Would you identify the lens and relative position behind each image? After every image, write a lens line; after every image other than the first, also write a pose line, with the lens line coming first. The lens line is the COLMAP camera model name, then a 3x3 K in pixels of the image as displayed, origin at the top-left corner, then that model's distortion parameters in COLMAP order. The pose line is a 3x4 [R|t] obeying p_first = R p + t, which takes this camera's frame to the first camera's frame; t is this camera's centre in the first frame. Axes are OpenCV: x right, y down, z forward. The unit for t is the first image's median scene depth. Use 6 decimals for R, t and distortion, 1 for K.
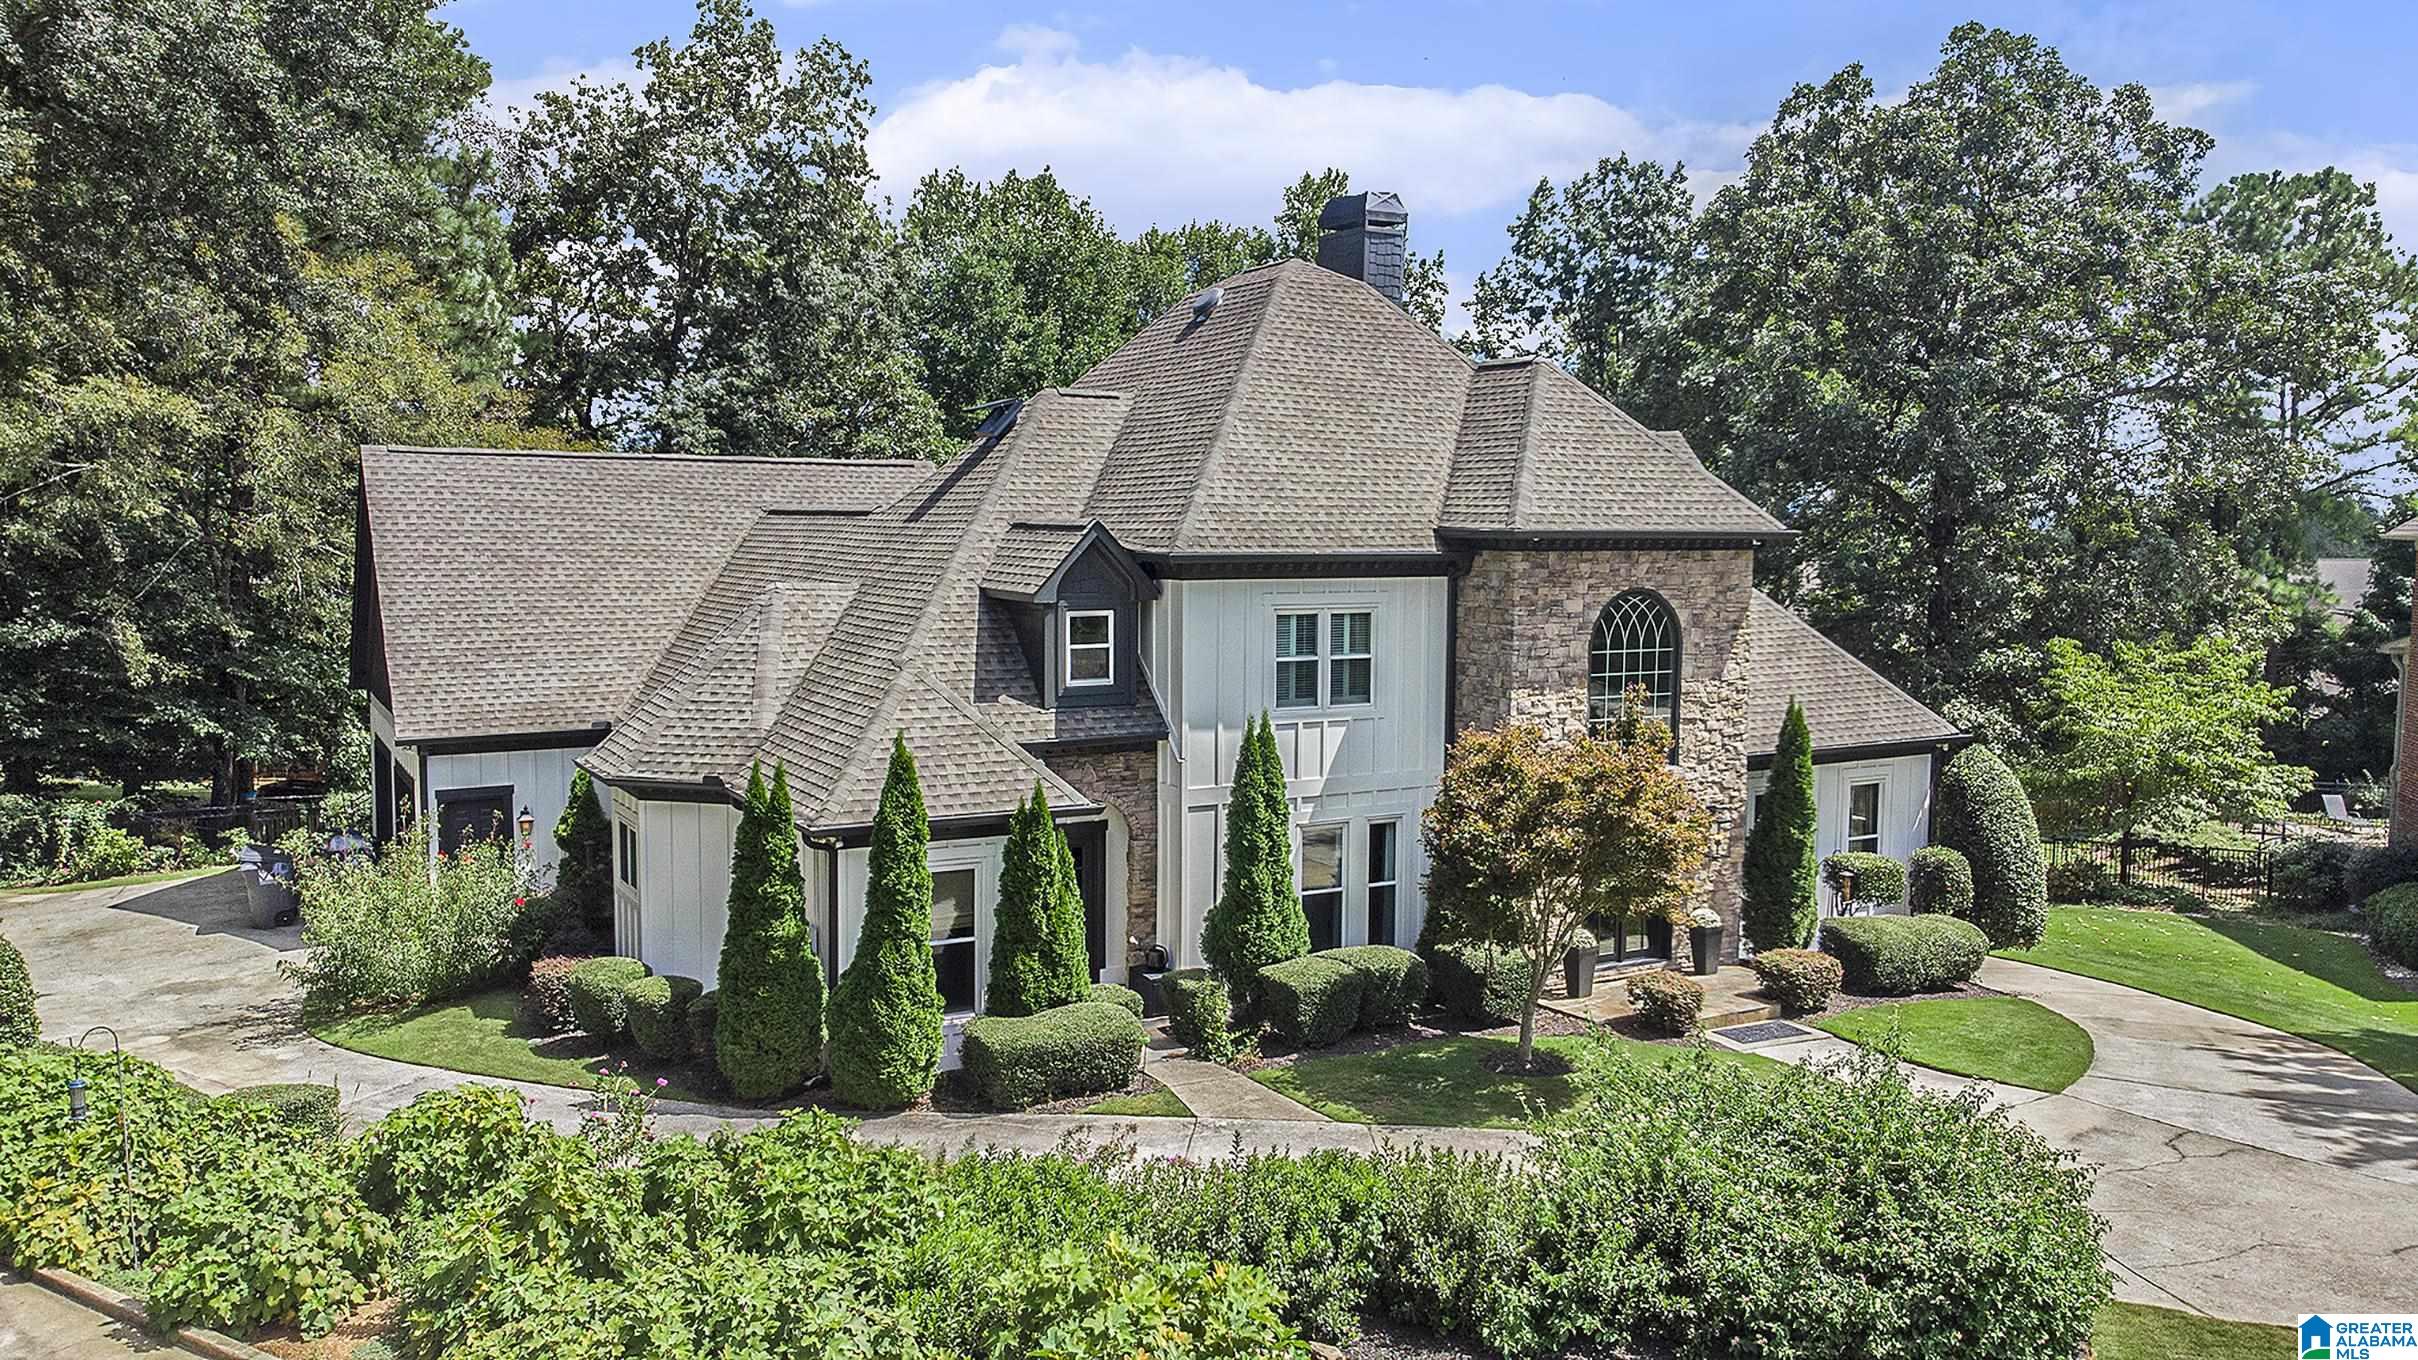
lens RADIAL K [[1795.2, 0, 1203.1], [0, 1795.2, 679.6], [0, 0, 1]] dist [0.030138, 0.029654]
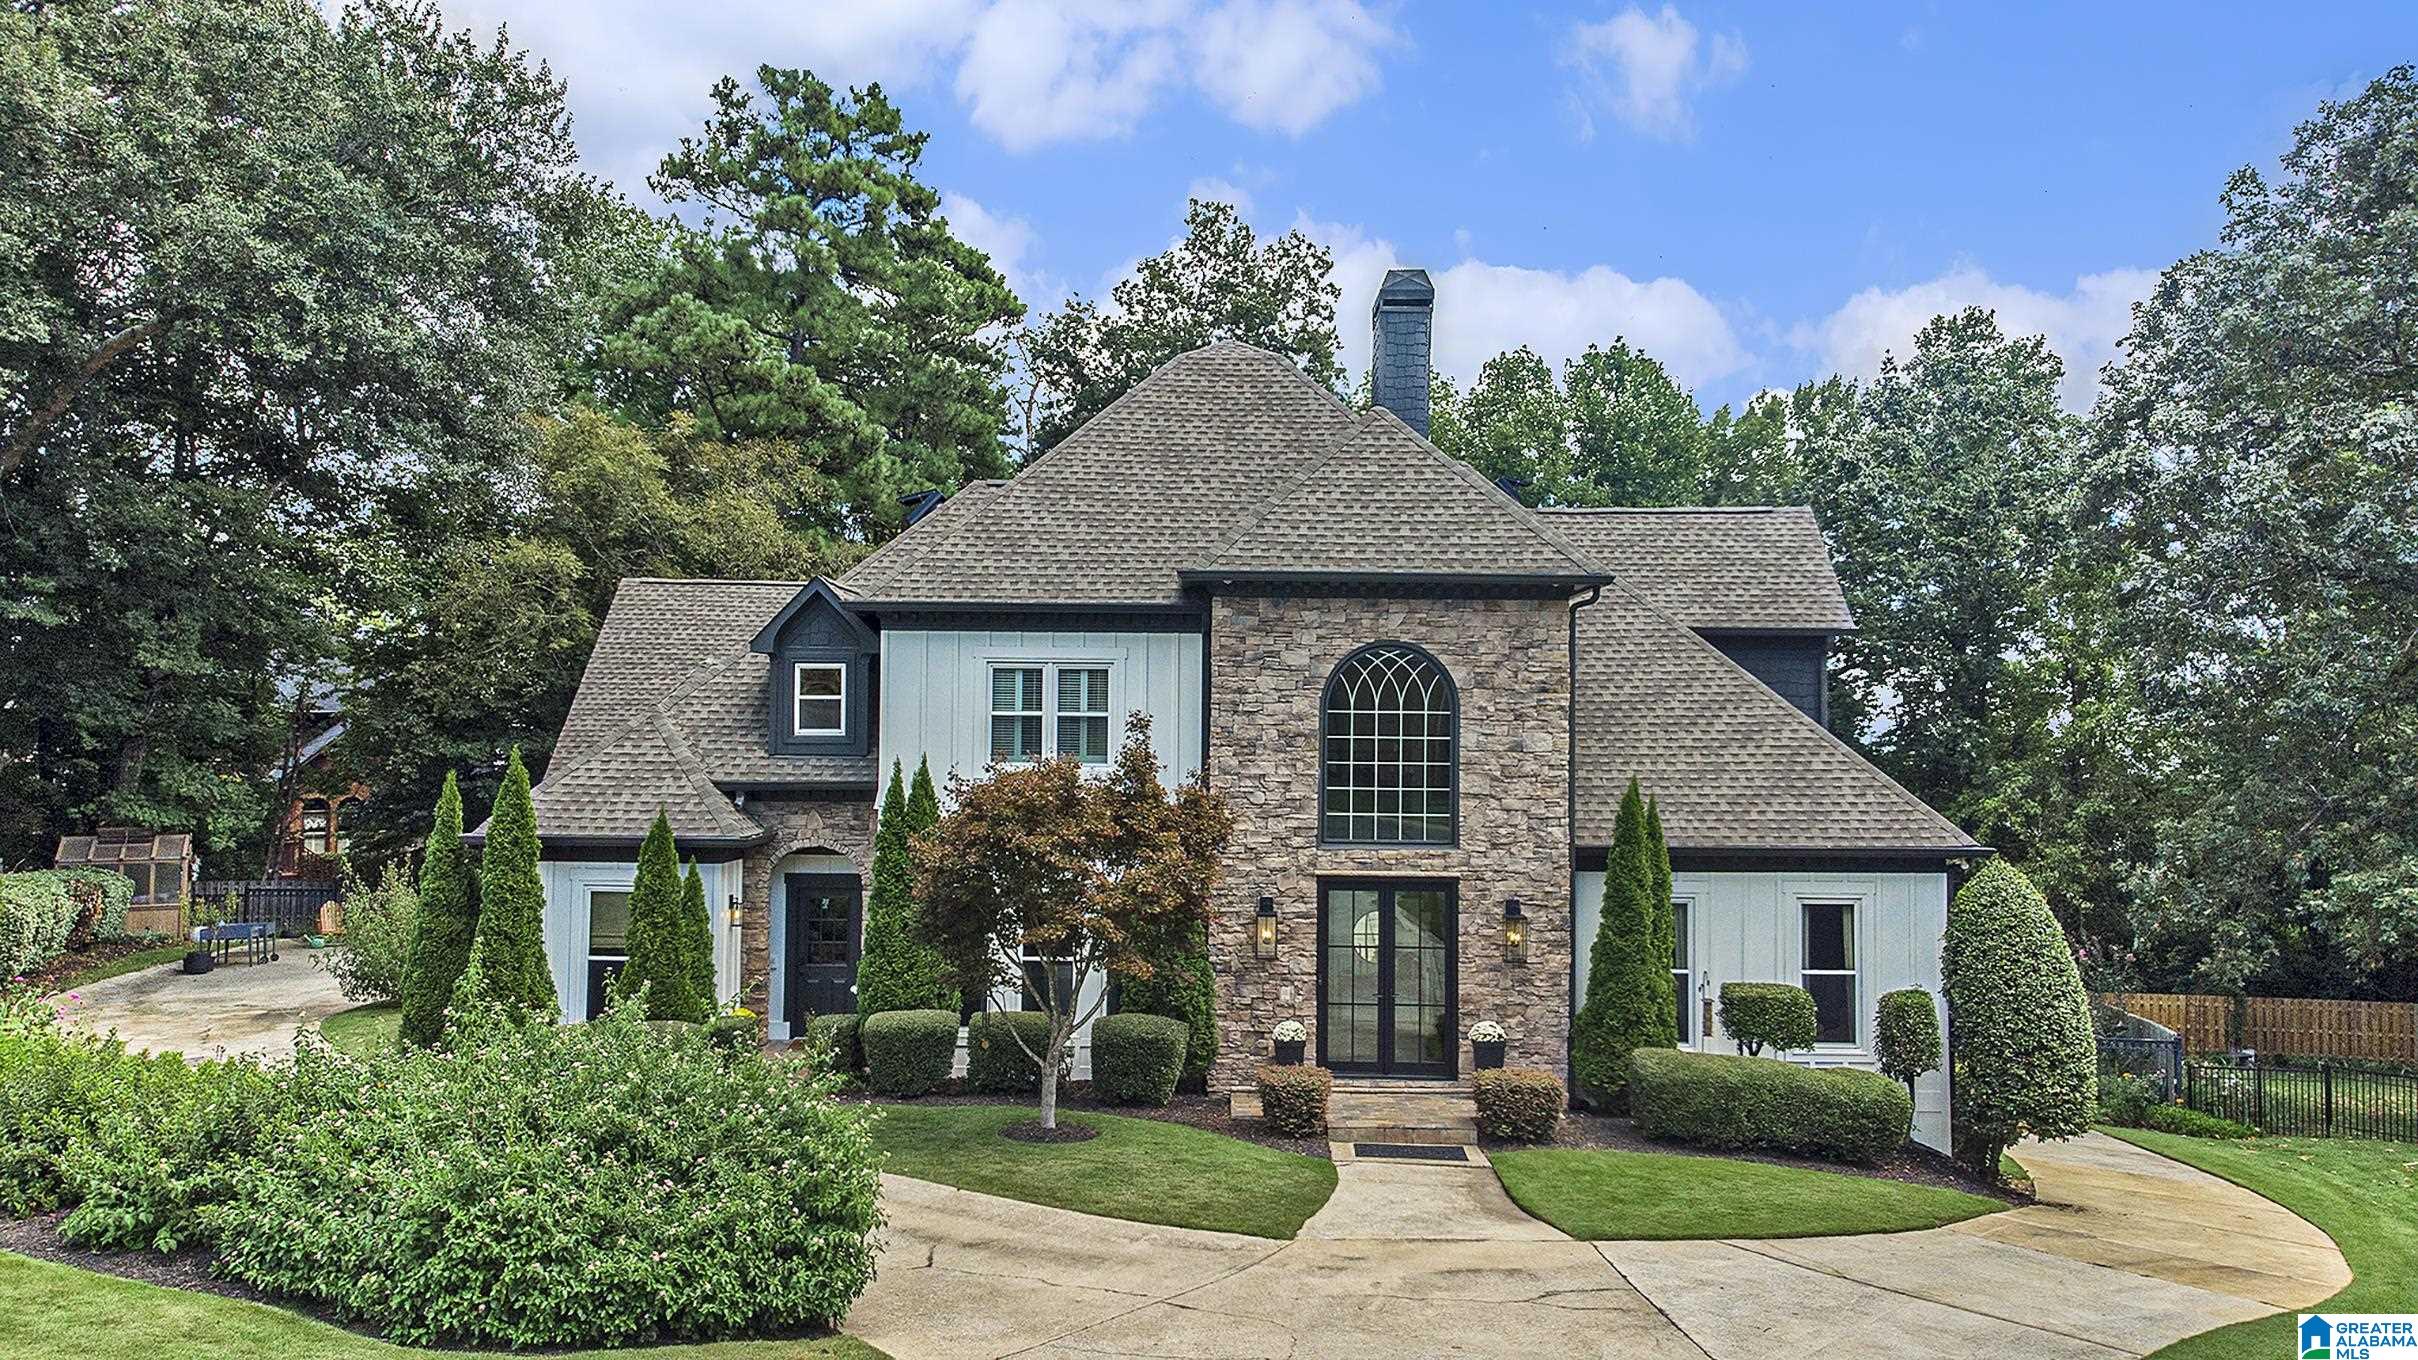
lens RADIAL K [[1795.2, 0, 1208.8], [0, 1795.2, 671.5], [0, 0, 1]] dist [0.030138, 0.029654]
pose [[0.865023, -0.017439, -0.501429, 0.621201], [-0.049617, 0.991524, -0.120079, 0.076635], [0.499273, 0.128750, 0.856825, 0.202123]]
